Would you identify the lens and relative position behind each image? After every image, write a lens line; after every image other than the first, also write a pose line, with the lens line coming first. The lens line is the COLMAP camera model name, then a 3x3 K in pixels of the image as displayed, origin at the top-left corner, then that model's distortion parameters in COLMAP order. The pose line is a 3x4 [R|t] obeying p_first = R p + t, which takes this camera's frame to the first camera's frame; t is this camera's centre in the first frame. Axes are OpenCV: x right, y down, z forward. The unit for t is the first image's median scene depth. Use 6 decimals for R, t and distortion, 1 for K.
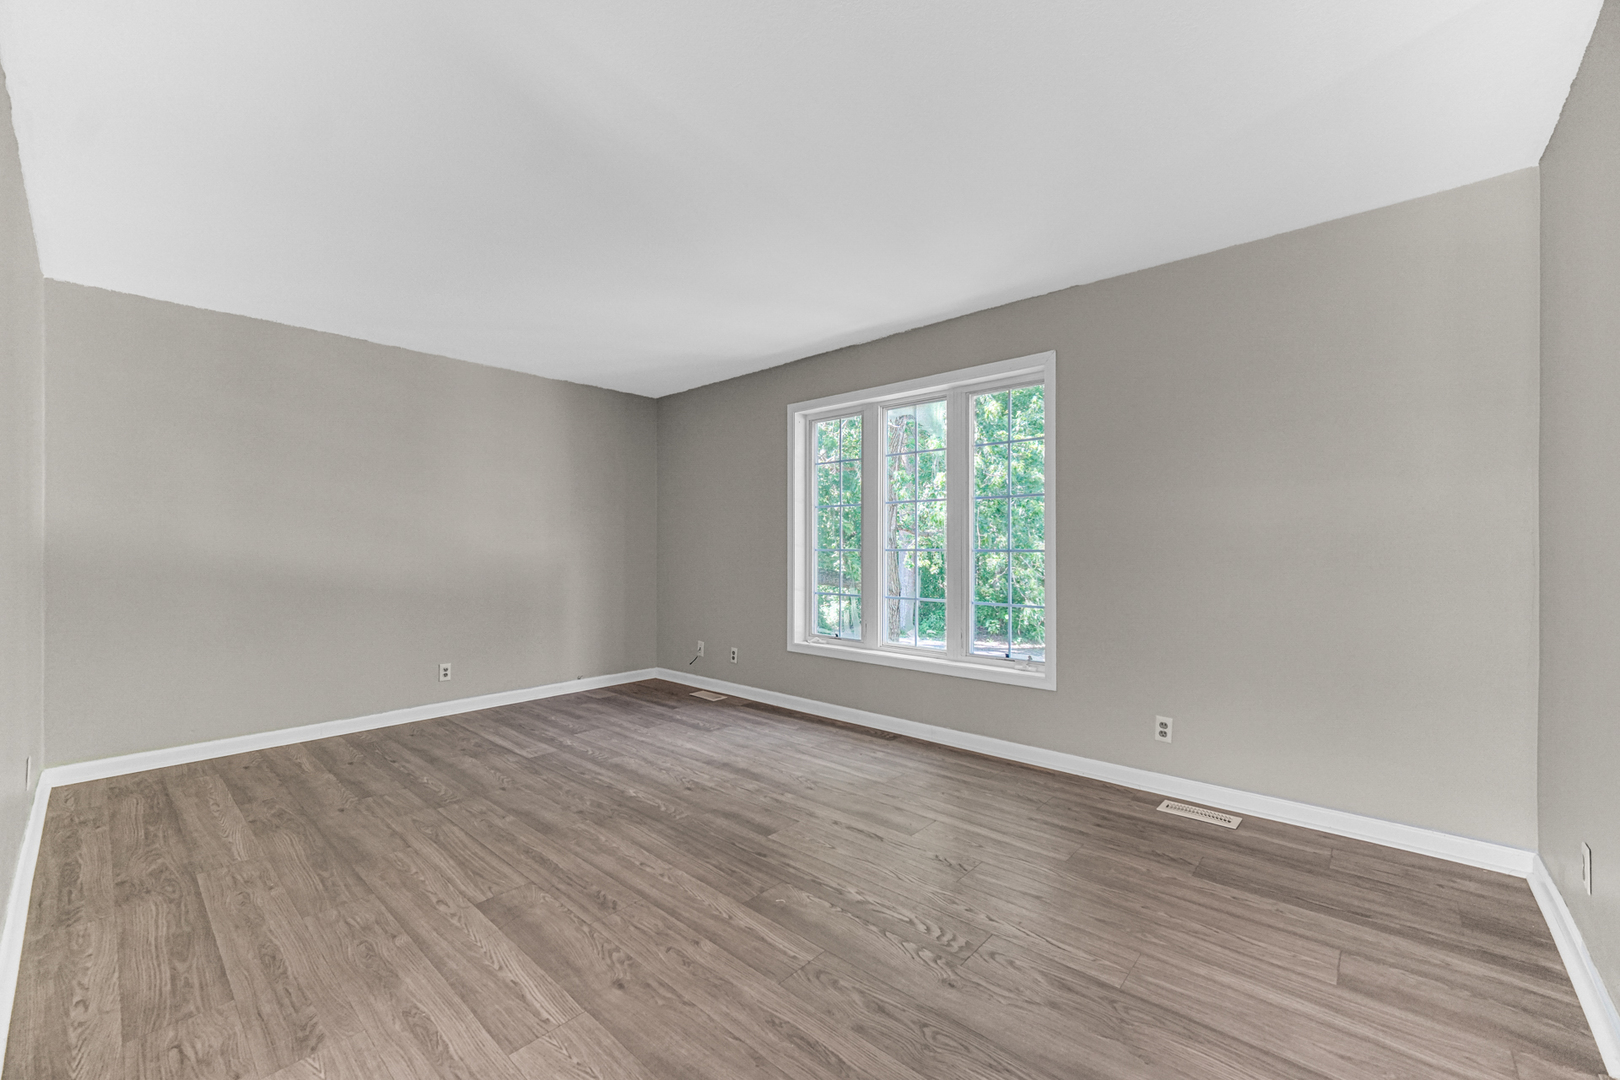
lens RADIAL K [[643.5, 0, 815.1], [0, 643.5, 548.7], [0, 0, 1]] dist [-0.001713, -0.000539]
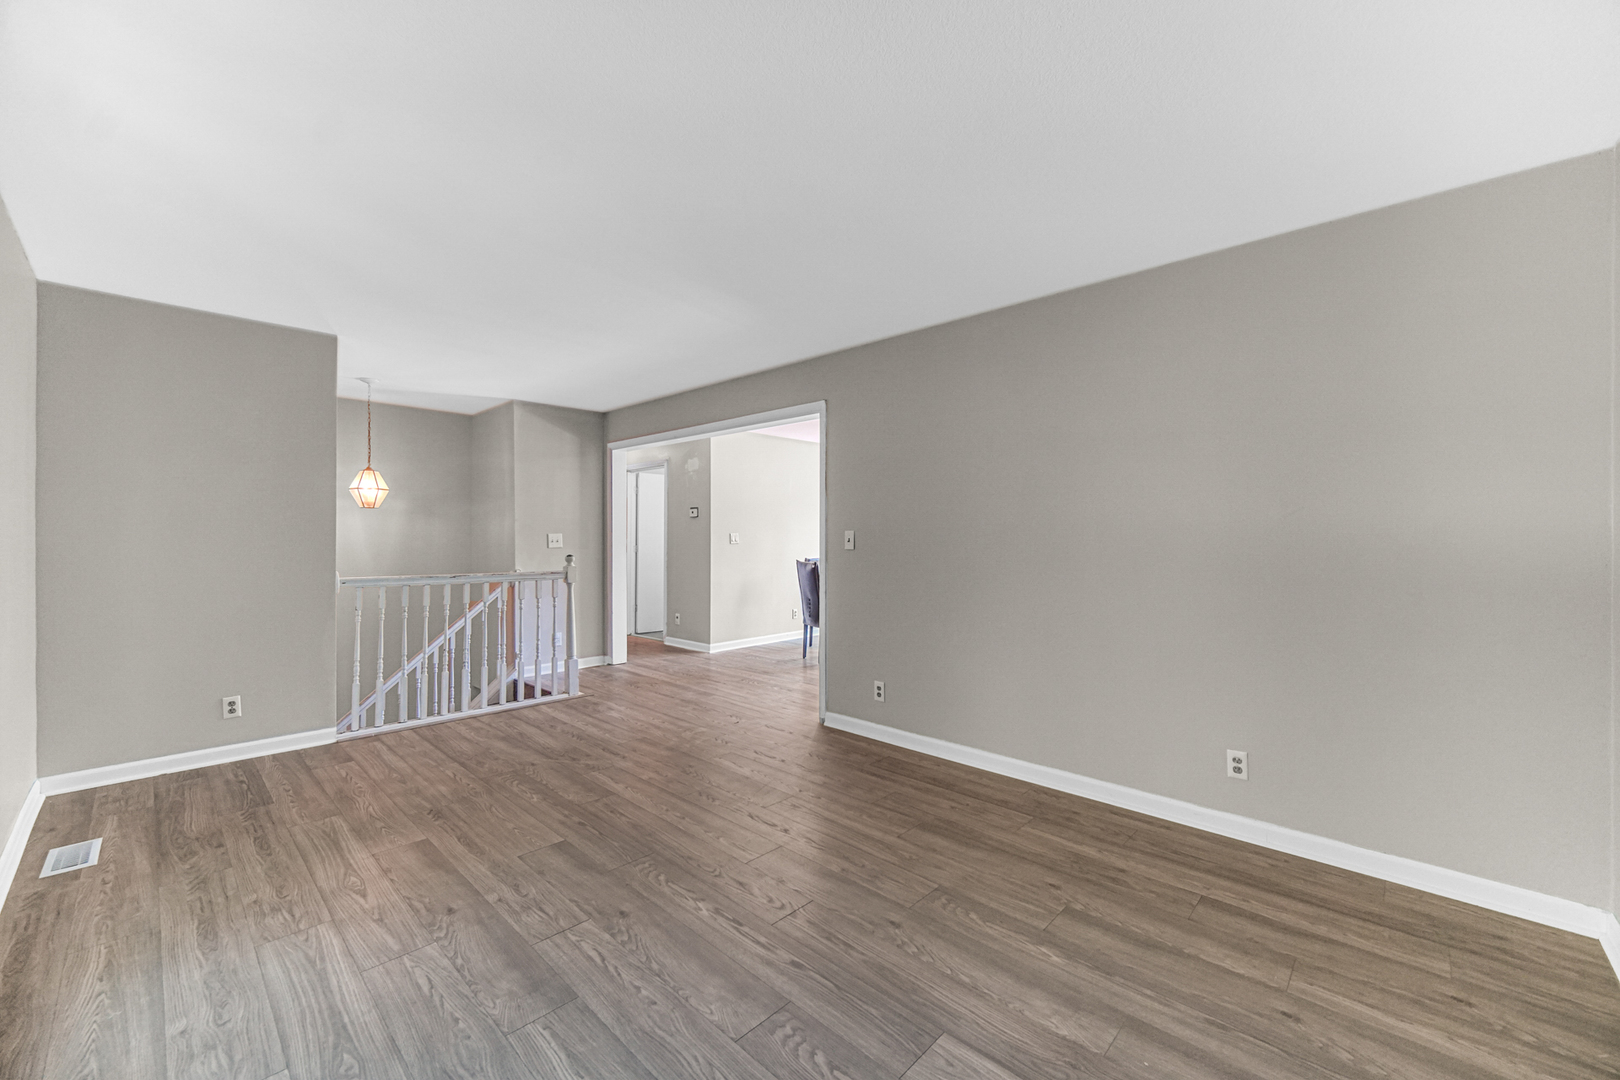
lens RADIAL K [[643.5, 0, 803.9], [0, 643.5, 532.7], [0, 0, 1]] dist [-0.001713, -0.000539]
pose [[-0.998757, 0.000197, 0.049835, -0.458923], [-0.000046, 0.999988, -0.004859, -0.035234], [-0.049836, -0.004855, -0.998746, 1.816794]]
